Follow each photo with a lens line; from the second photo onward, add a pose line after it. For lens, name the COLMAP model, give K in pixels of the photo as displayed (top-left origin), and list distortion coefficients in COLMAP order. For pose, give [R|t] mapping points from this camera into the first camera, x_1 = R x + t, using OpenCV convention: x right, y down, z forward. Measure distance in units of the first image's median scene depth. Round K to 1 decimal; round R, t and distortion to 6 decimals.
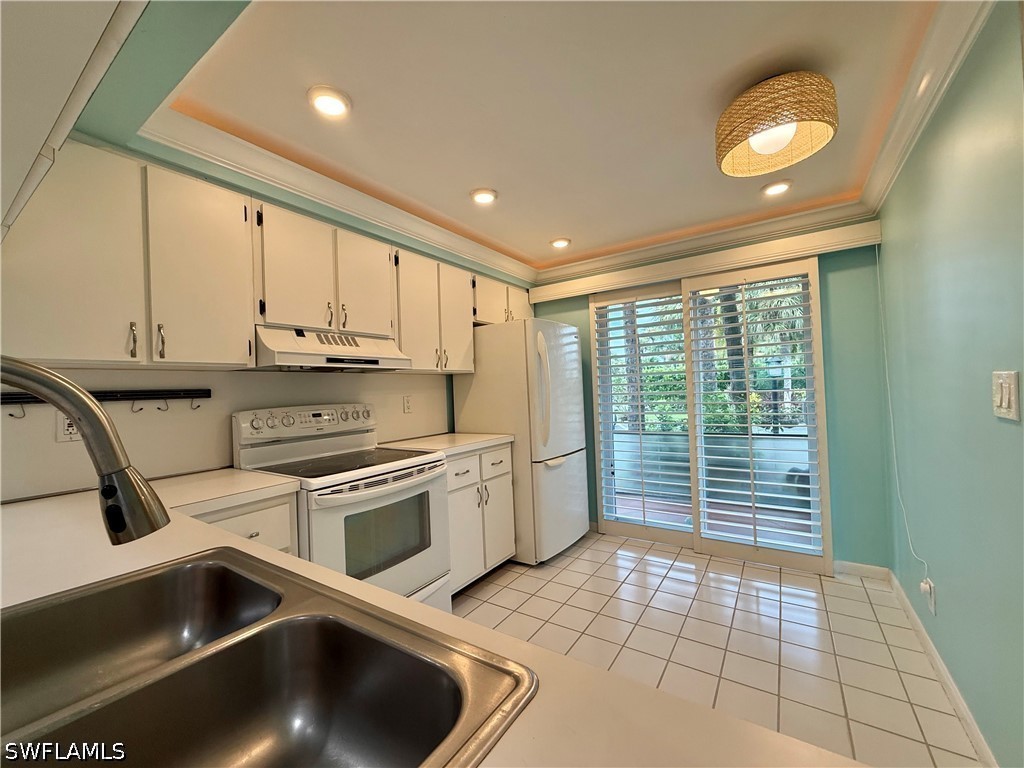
lens RADIAL K [[407.2, 0, 515.3], [0, 407.2, 386.3], [0, 0, 1]] dist [0.001804, -0.000028]
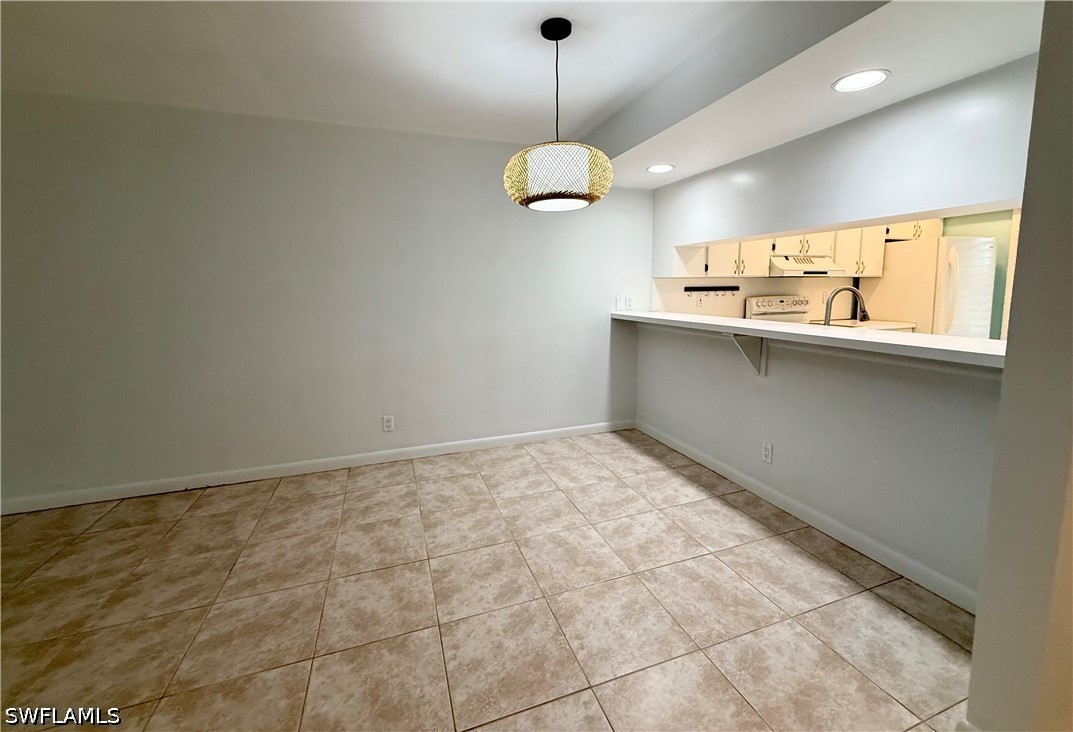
lens RADIAL K [[430.2, 0, 535.0], [0, 430.2, 327.6], [0, 0, 1]] dist [0.000142, 0.000668]
pose [[0.794504, 0.086735, -0.601033, -0.153835], [-0.014119, 0.992118, 0.124508, -0.029099], [0.607095, -0.090436, 0.789466, -0.950380]]
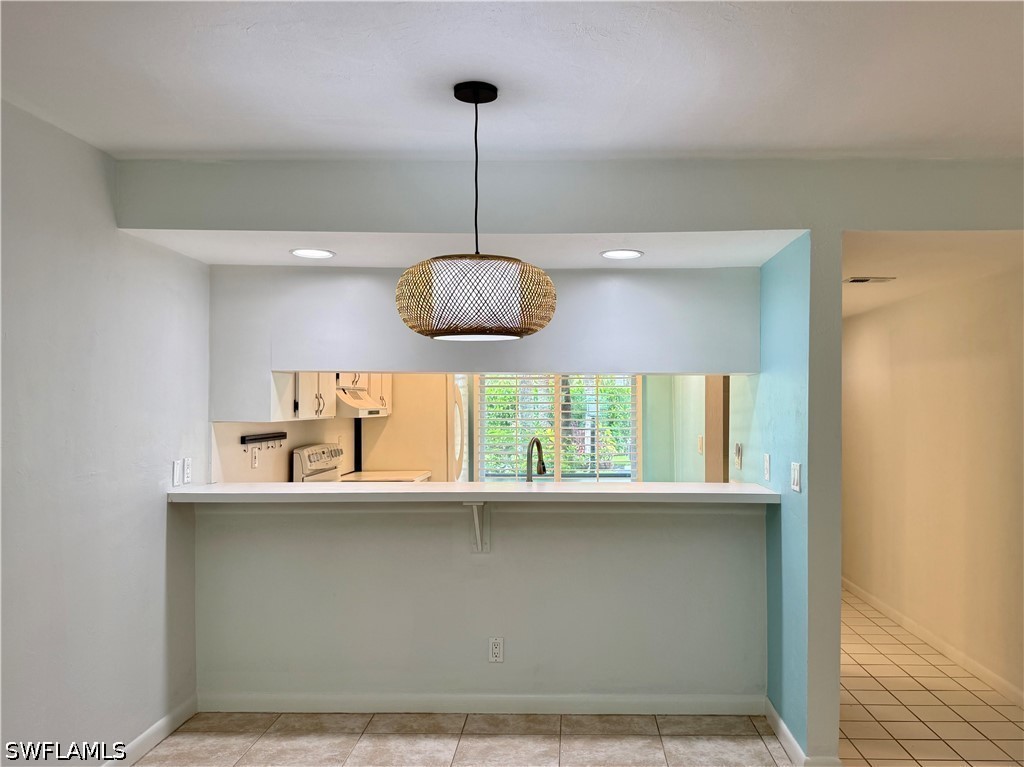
lens RADIAL K [[818.5, 0, 548.5], [0, 818.5, 370.2], [0, 0, 1]] dist [0.014669, -0.023233]
pose [[0.847326, 0.057848, 0.527912, -0.974831], [-0.036005, 0.998020, -0.051573, -0.059591], [-0.529850, 0.024691, 0.847732, -1.177108]]
